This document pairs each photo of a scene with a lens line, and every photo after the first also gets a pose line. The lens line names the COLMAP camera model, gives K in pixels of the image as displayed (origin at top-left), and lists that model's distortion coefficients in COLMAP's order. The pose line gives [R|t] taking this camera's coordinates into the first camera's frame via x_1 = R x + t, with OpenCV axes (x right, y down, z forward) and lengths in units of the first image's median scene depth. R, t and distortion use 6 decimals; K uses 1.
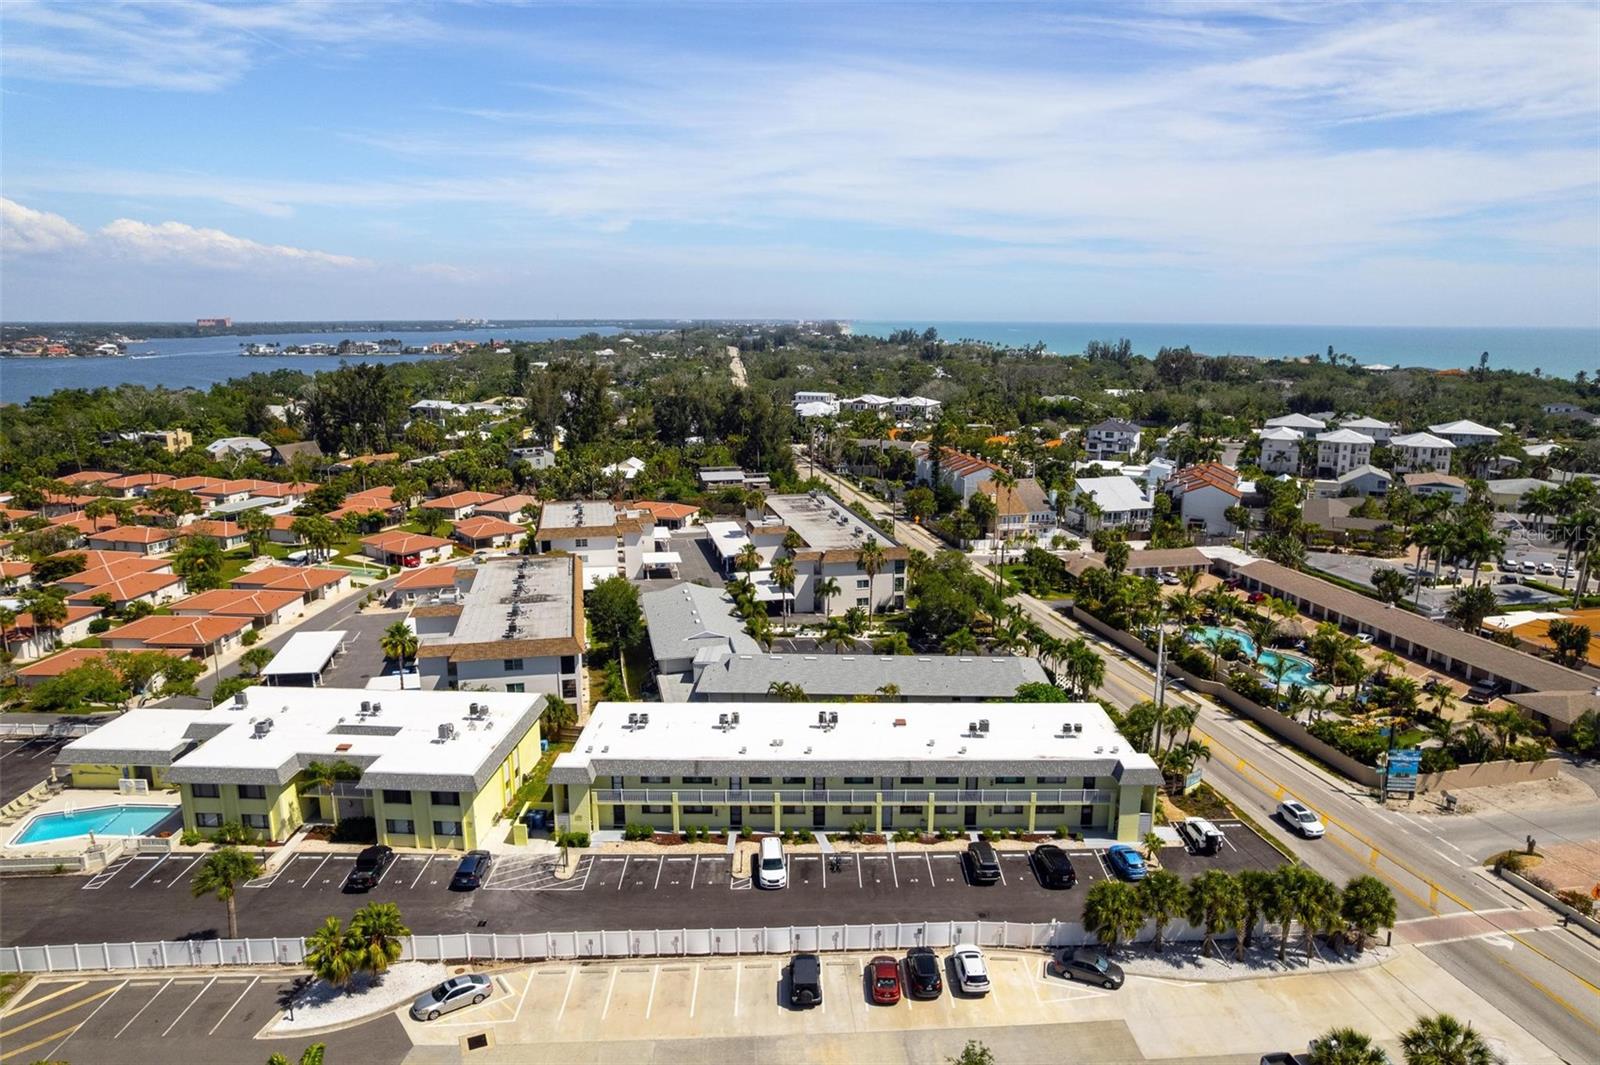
lens RADIAL K [[1027.4, 0, 810.1], [0, 1027.4, 552.4], [0, 0, 1]] dist [-0.059631, 0.055031]
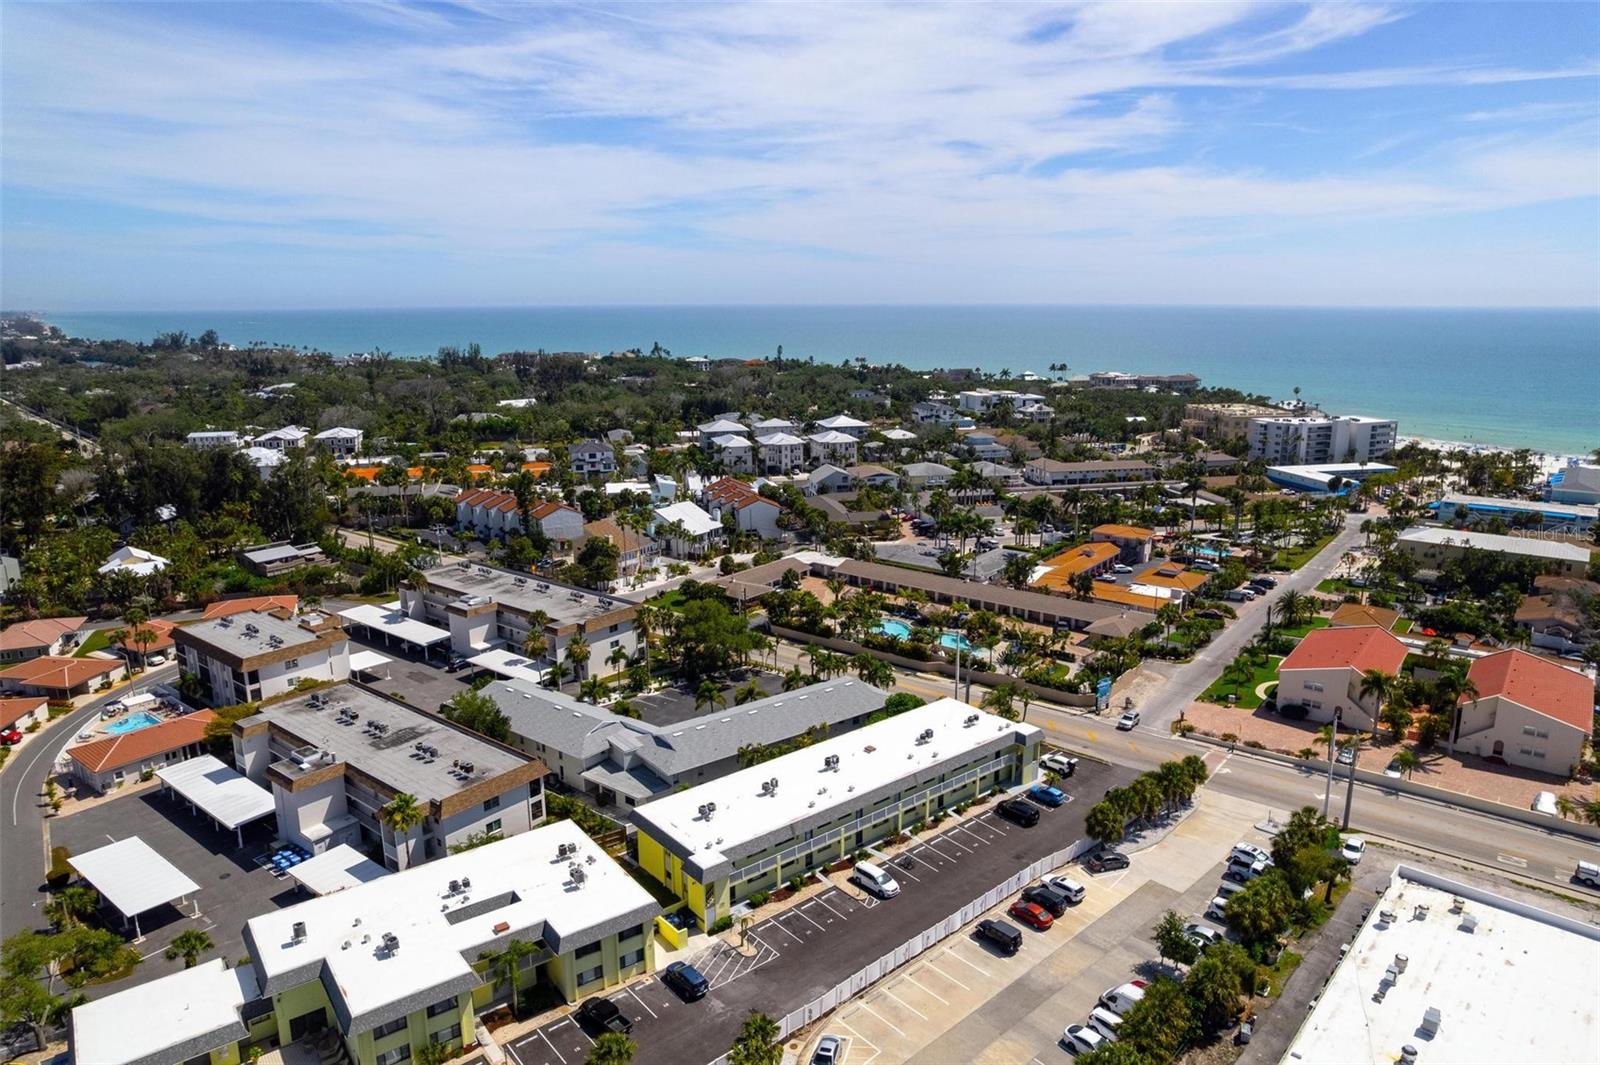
lens RADIAL K [[1027.4, 0, 801.9], [0, 1027.4, 555.9], [0, 0, 1]] dist [-0.059631, 0.055031]
pose [[0.775071, -0.161879, 0.610786, -0.246419], [0.150201, 0.986120, 0.070754, -0.060599], [-0.613762, 0.036902, 0.788628, 0.006475]]
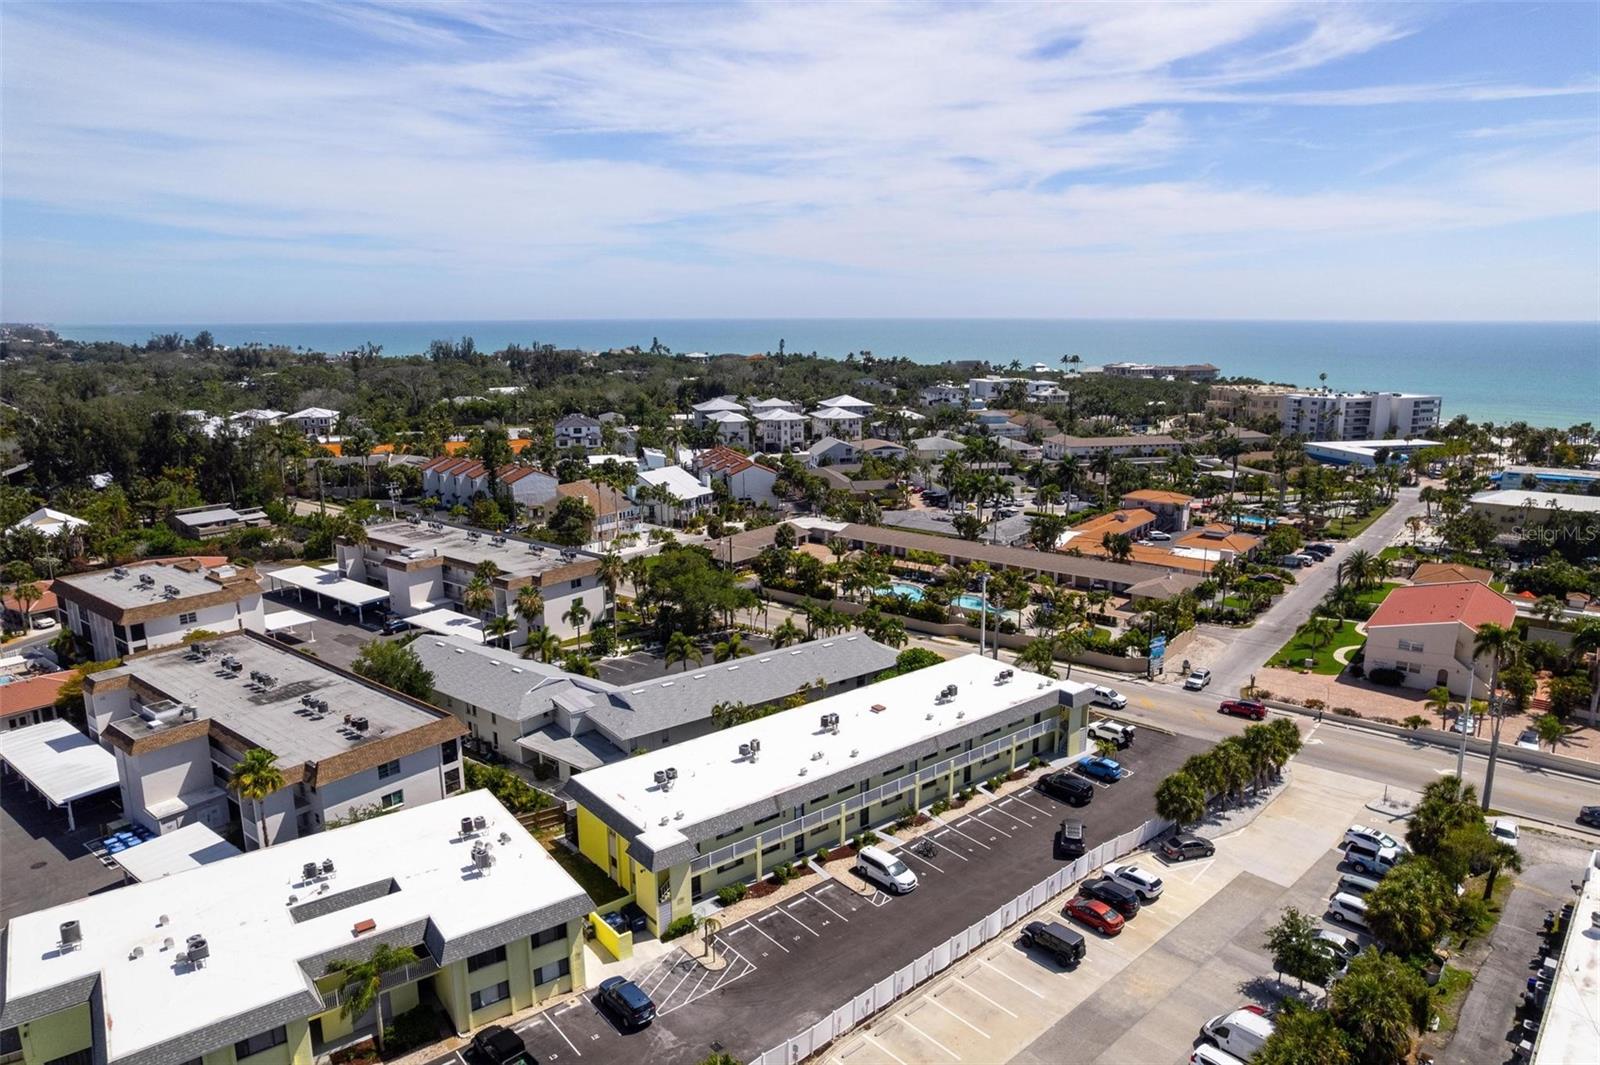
lens RADIAL K [[1027.4, 0, 804.7], [0, 1027.4, 554.2], [0, 0, 1]] dist [-0.059631, 0.055031]
pose [[0.776650, -0.150197, 0.611765, -0.194143], [0.147735, 0.987502, 0.054892, -0.018472], [-0.612364, 0.047747, 0.789133, 0.075159]]
